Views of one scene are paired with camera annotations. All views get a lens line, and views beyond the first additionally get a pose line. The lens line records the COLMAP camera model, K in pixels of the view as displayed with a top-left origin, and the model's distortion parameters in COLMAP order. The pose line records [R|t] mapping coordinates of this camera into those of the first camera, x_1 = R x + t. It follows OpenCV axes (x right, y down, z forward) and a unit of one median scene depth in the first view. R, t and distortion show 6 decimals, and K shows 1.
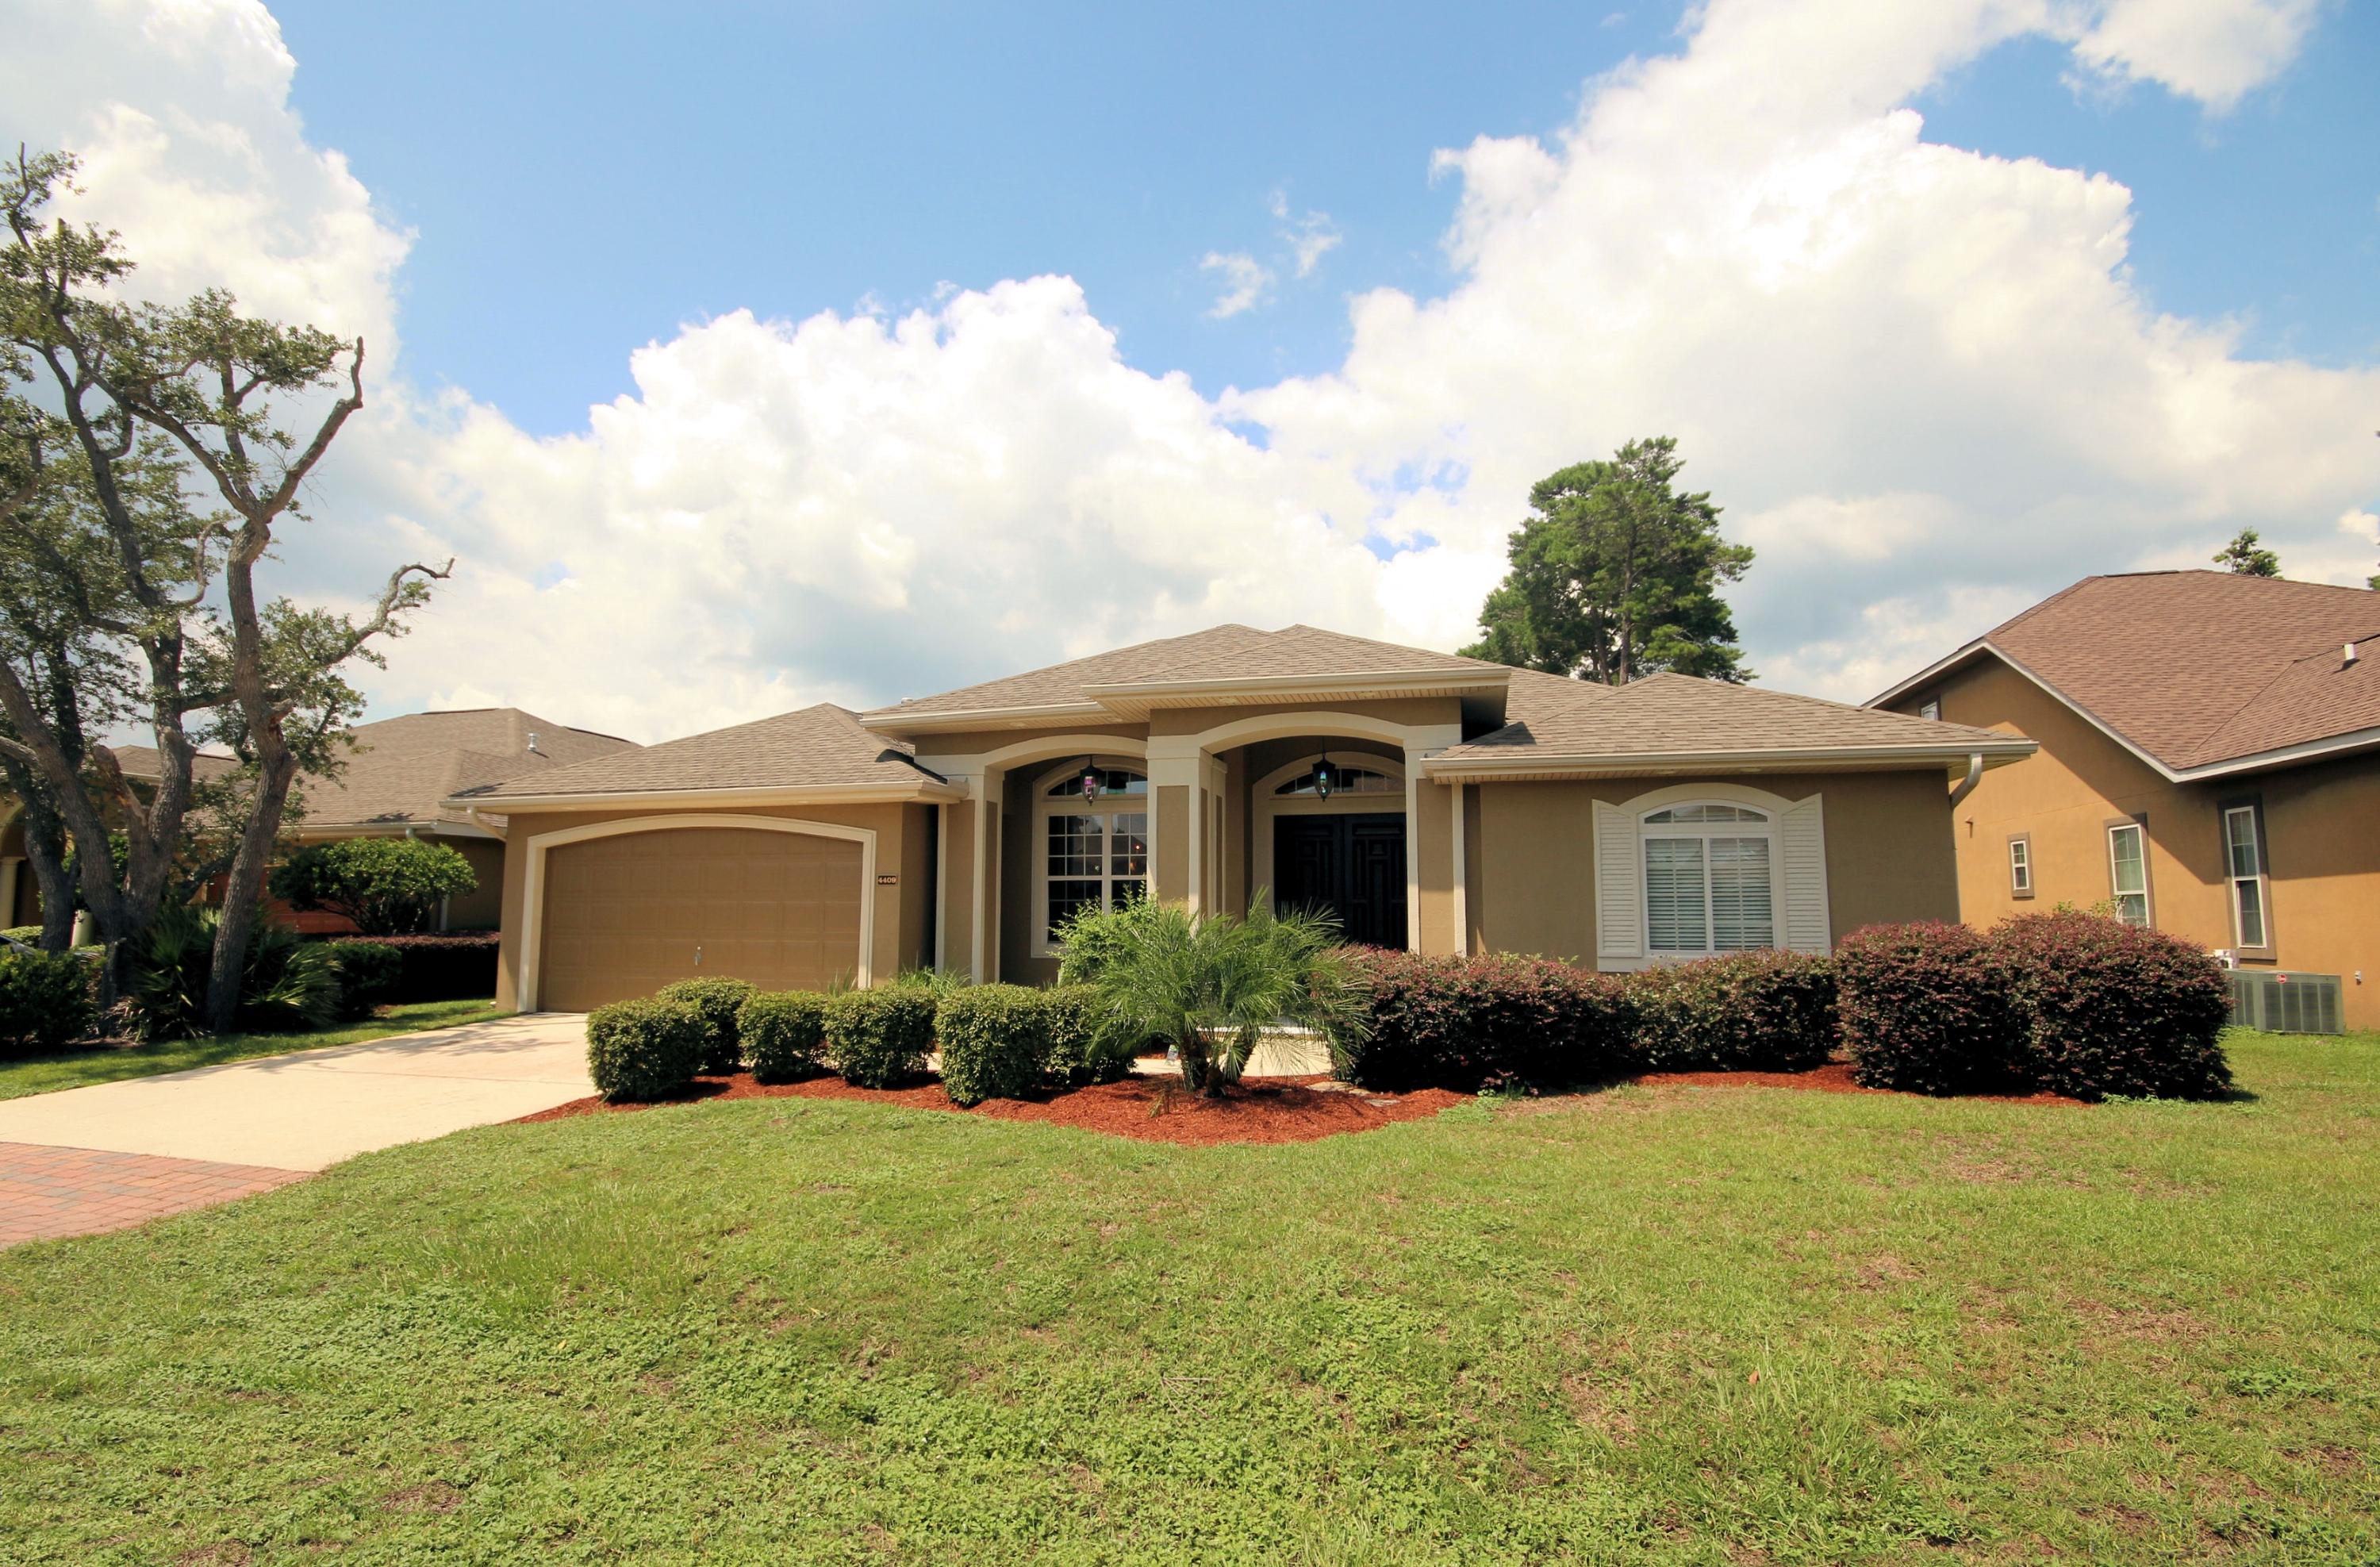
lens RADIAL K [[1140.5, 0, 1207.2], [0, 1140.5, 798.7], [0, 0, 1]] dist [-0.006201, -0.003971]
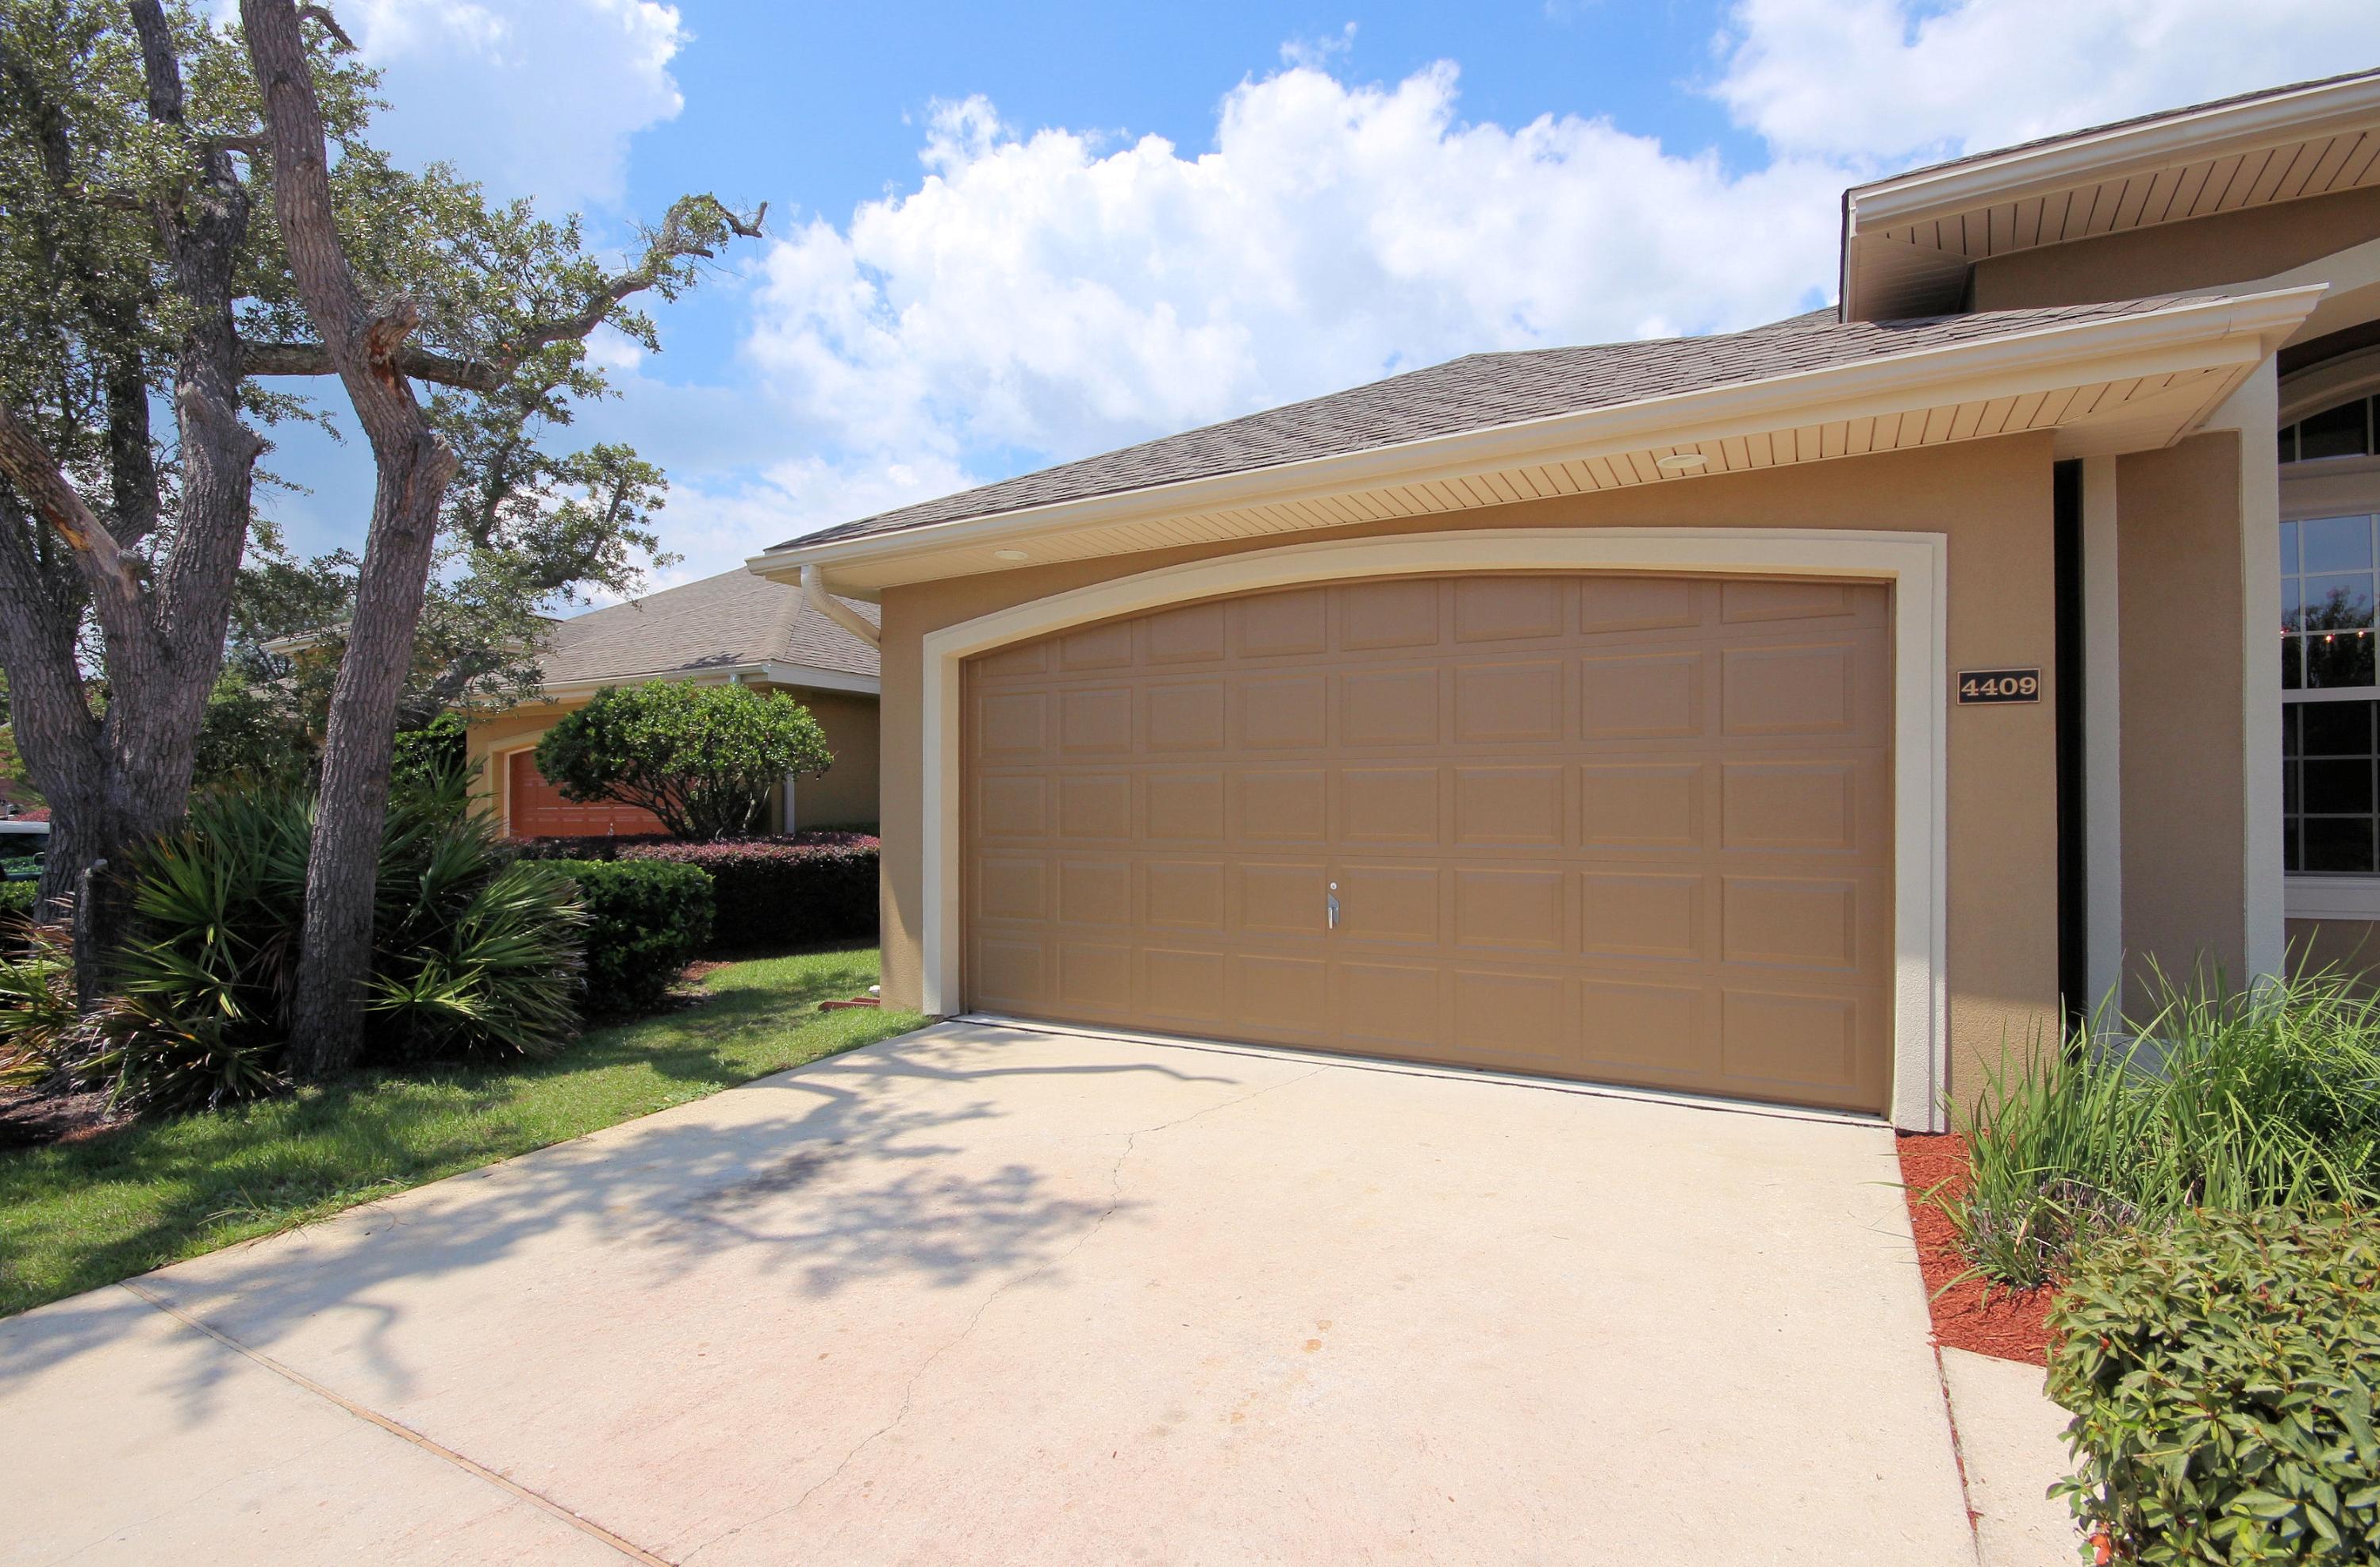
lens RADIAL K [[1140.5, 0, 1174.5], [0, 1140.5, 787.8], [0, 0, 1]] dist [-0.006201, -0.003971]
pose [[0.961010, -0.007087, -0.276421, -0.326702], [0.030047, 0.996428, 0.078916, 0.053888], [0.274875, -0.084144, 0.957791, 0.509882]]
